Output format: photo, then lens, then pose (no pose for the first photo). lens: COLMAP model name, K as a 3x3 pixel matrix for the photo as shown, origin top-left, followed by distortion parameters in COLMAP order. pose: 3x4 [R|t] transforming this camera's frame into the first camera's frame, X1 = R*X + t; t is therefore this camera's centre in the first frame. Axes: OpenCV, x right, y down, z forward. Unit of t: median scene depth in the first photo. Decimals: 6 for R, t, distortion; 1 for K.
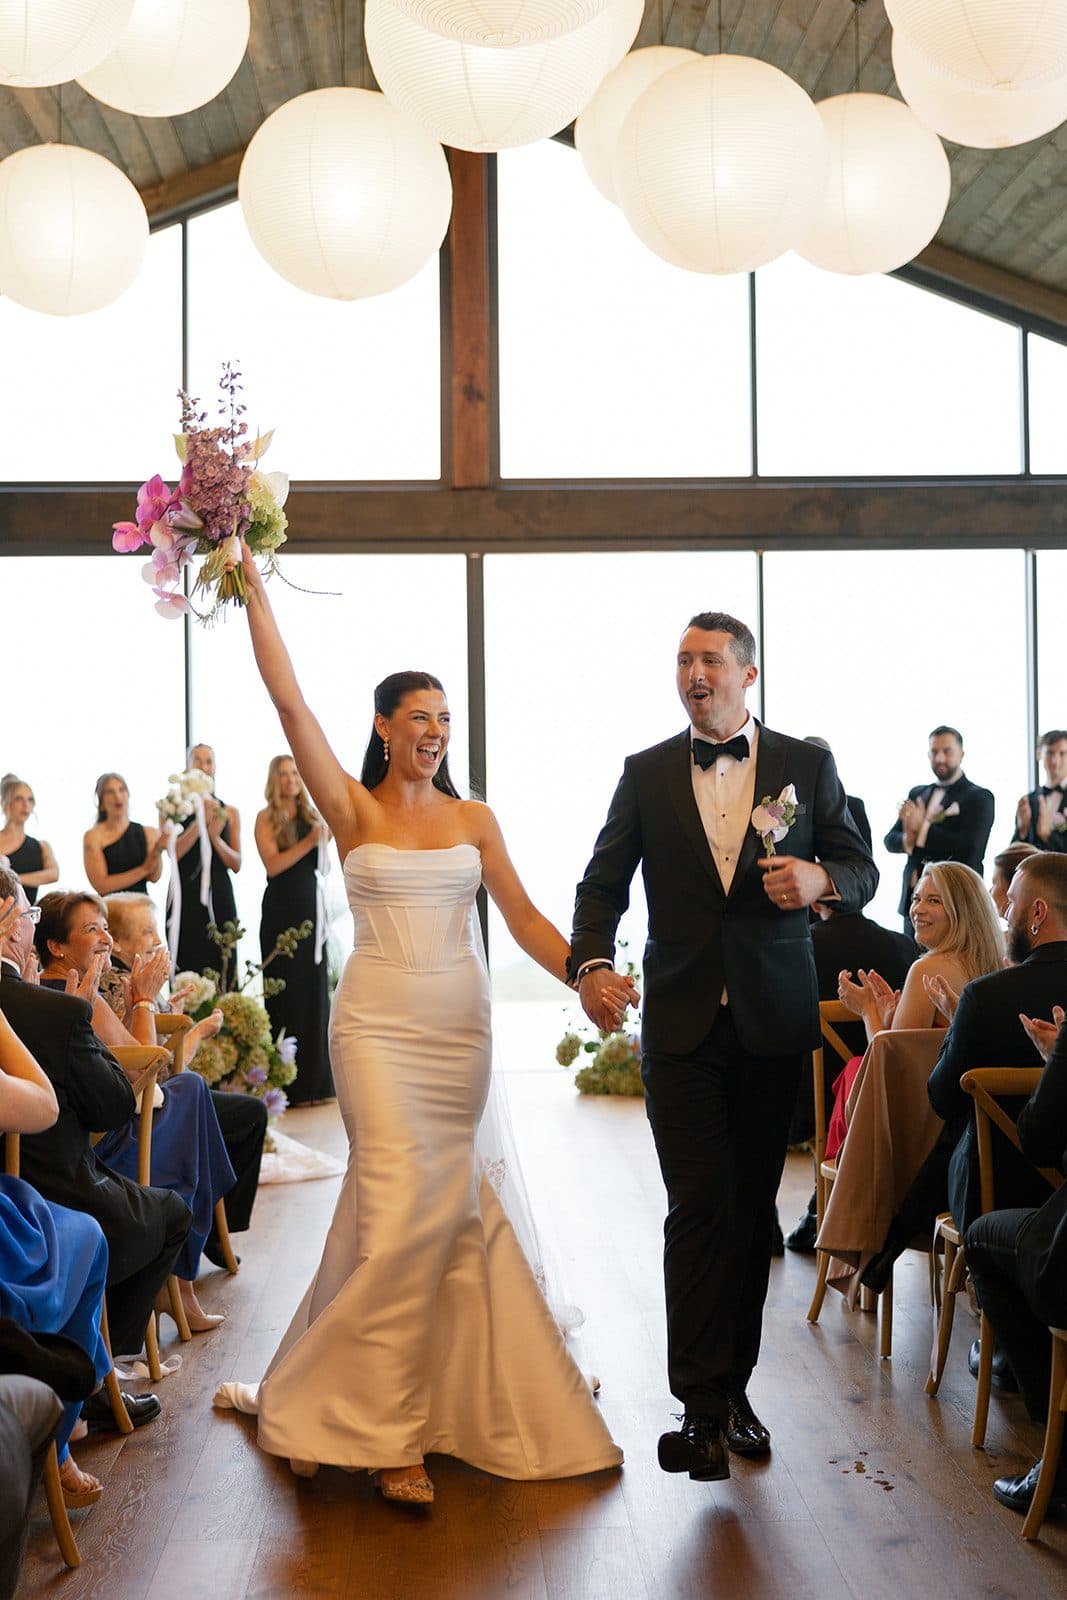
lens RADIAL K [[2399.6, 0, 533.5], [0, 2399.6, 800.0], [0, 0, 1]] dist [-0.026391, -0.000520]
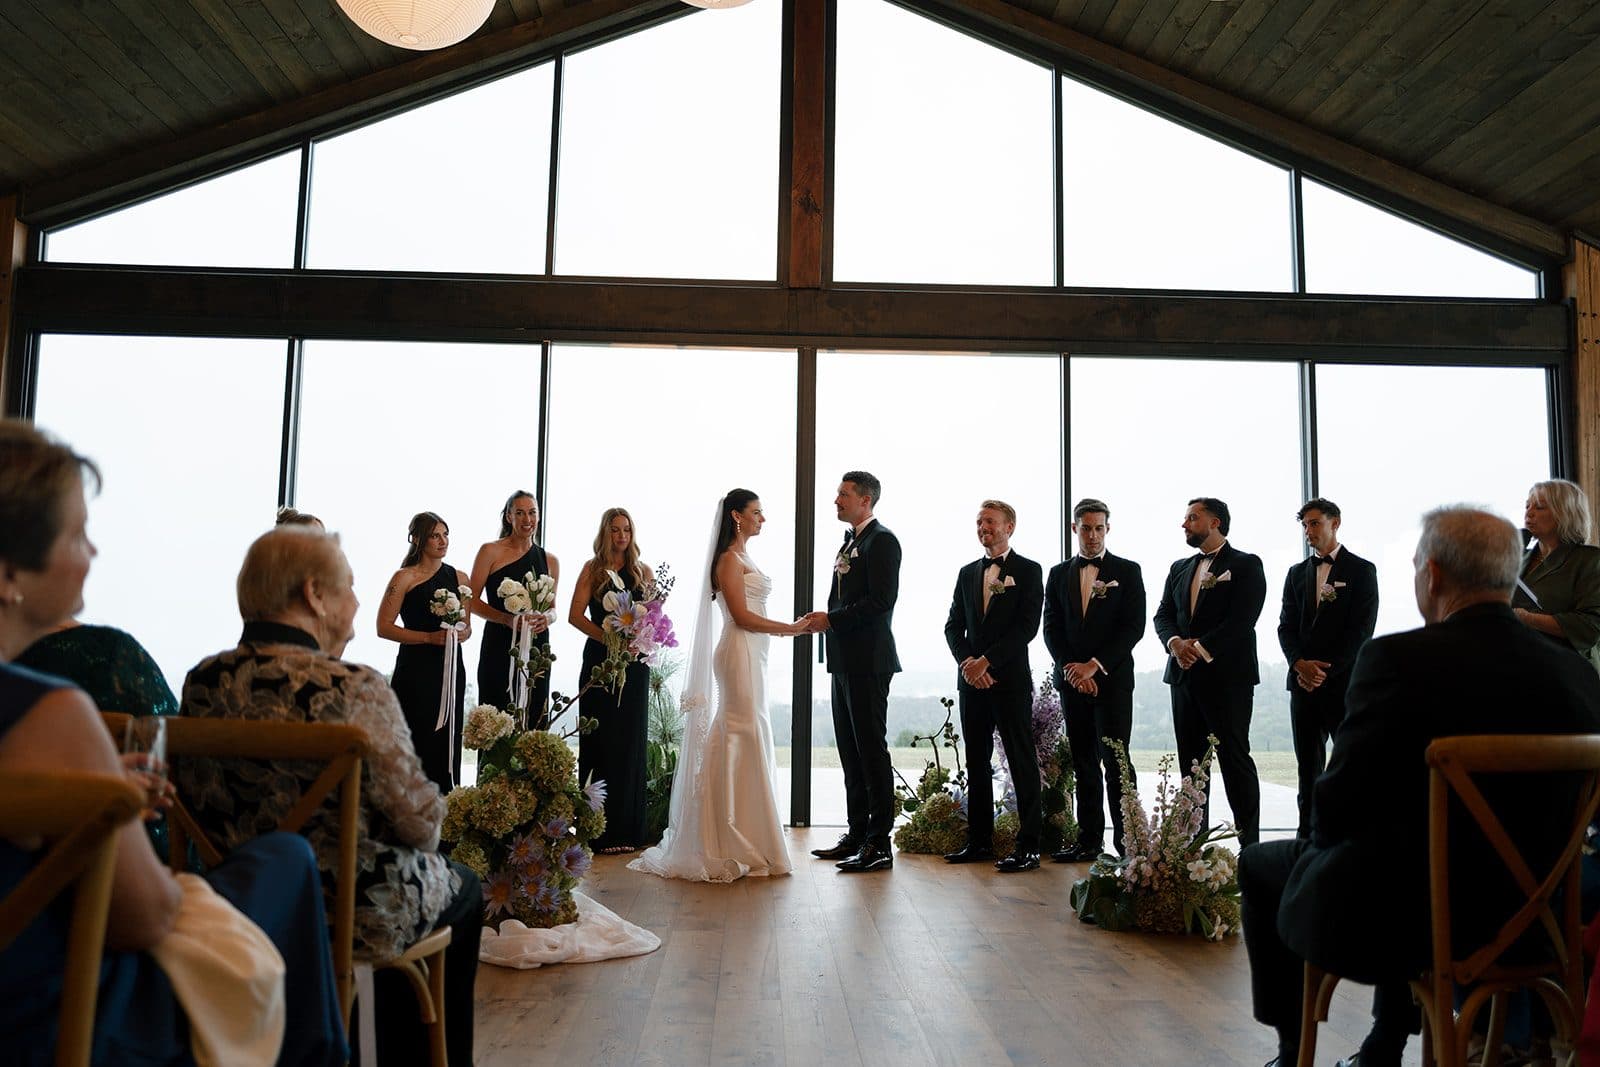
lens RADIAL K [[1205.7, 0, 772.4], [0, 1205.7, 538.4], [0, 0, 1]] dist [-0.005642, -0.003066]
pose [[0.999447, 0.026060, -0.020634, -0.026860], [-0.028201, 0.993381, -0.111347, 0.047420], [0.017596, 0.111868, 0.993567, 0.459628]]
